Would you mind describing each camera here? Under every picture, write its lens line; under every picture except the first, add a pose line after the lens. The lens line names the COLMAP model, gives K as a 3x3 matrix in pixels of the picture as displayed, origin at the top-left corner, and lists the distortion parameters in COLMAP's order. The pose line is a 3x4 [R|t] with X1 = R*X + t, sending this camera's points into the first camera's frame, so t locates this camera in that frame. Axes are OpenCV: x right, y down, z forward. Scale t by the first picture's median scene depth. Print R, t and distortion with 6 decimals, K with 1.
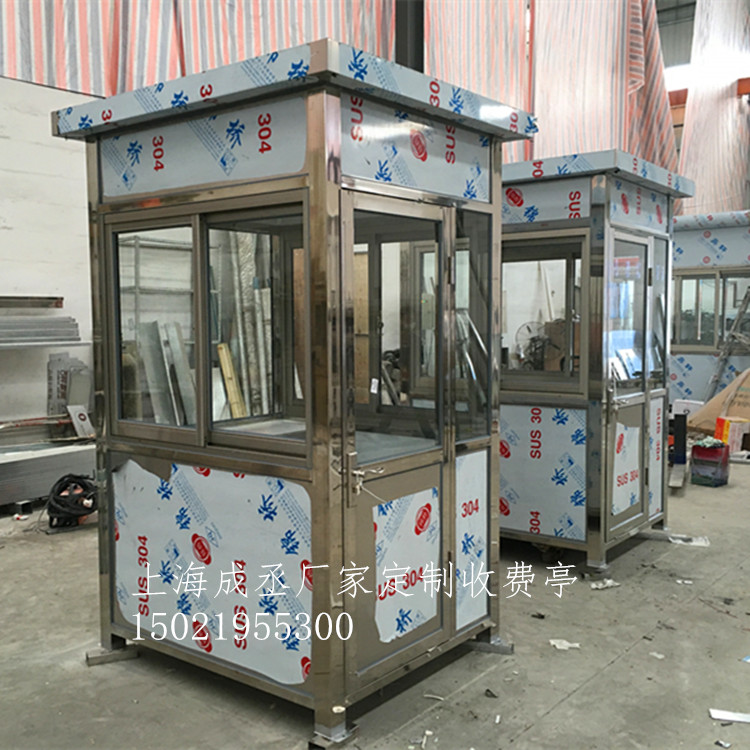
lens RADIAL K [[851.4, 0, 375.1], [0, 851.4, 376.1], [0, 0, 1]] dist [0.056342, 0.000000]
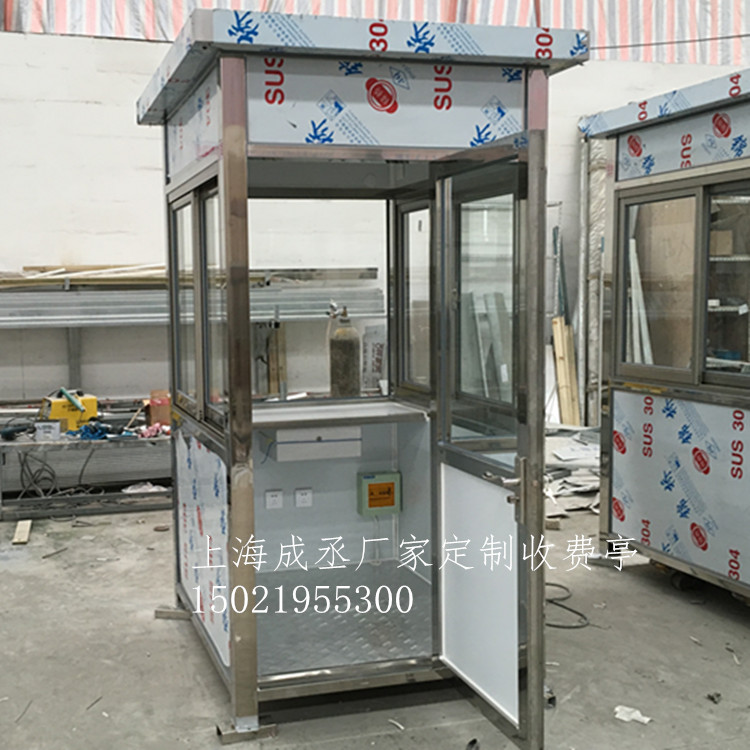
lens RADIAL K [[1022.7, 0, 374.2], [0, 1022.7, 375.2], [0, 0, 1]] dist [0.041166, 0.000000]
pose [[0.804050, 0.044770, -0.592874, 0.461795], [-0.031746, 0.998971, 0.032382, -0.011870], [0.593714, -0.007216, 0.804644, 0.098892]]
